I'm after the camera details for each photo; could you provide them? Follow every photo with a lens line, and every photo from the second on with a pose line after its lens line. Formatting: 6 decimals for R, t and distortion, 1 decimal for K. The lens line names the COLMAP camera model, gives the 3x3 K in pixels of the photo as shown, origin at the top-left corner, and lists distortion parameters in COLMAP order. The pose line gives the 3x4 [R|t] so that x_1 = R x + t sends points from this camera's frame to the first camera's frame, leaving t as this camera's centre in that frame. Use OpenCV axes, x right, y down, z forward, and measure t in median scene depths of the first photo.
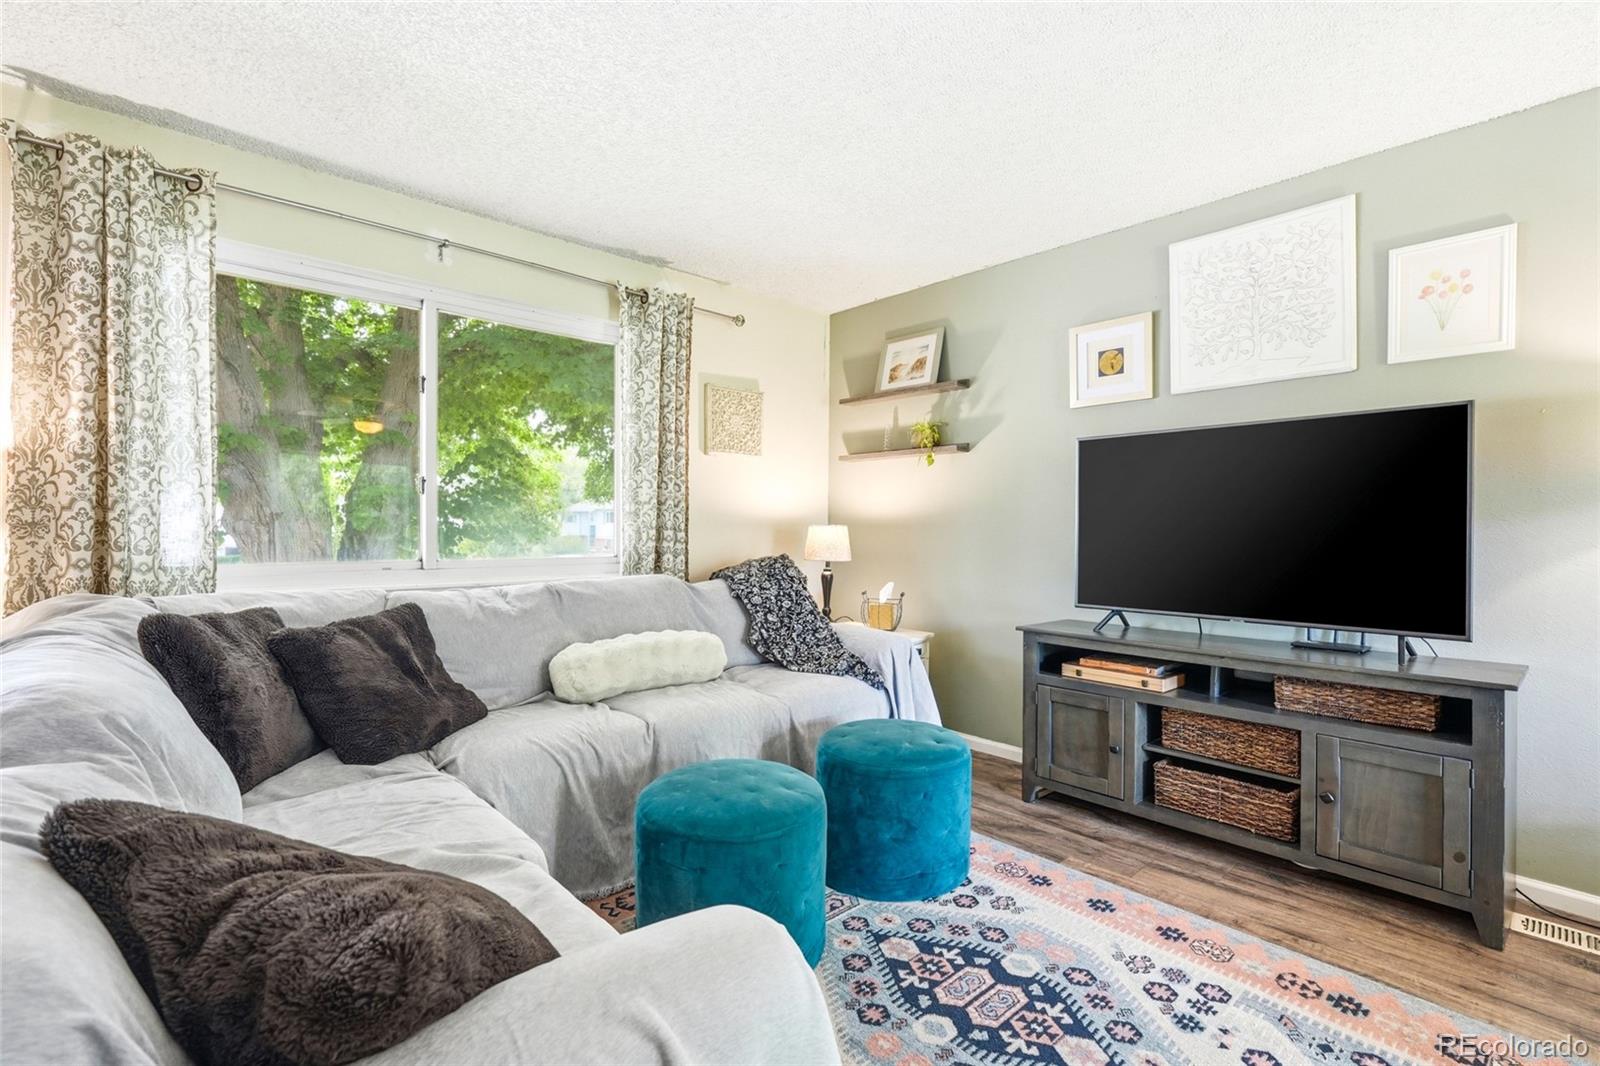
lens RADIAL K [[741.8, 0, 800.0], [0, 741.8, 533.0], [0, 0, 1]] dist [0.003369, 0.000348]
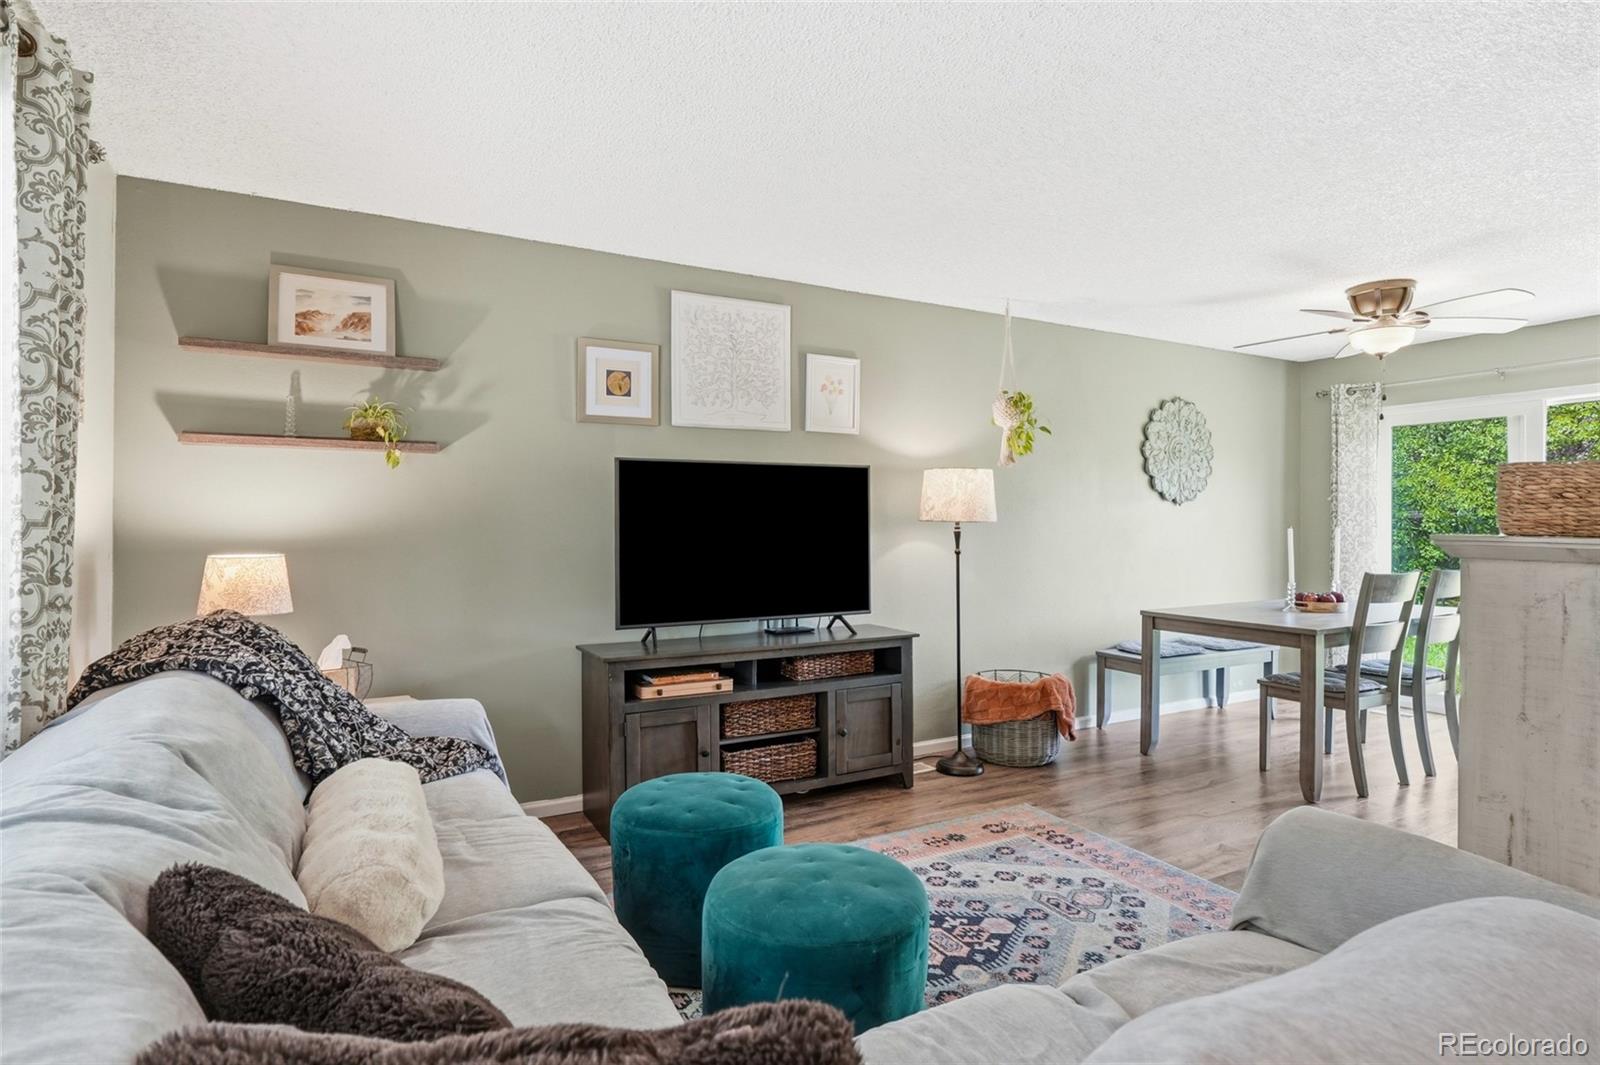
lens RADIAL K [[844.7, 0, 802.4], [0, 844.7, 522.9], [0, 0, 1]] dist [0.001903, -0.000055]
pose [[0.220797, -0.006573, 0.975298, -0.779740], [0.010283, 0.999937, 0.004411, -0.051643], [-0.975266, 0.009055, 0.220851, 0.609186]]
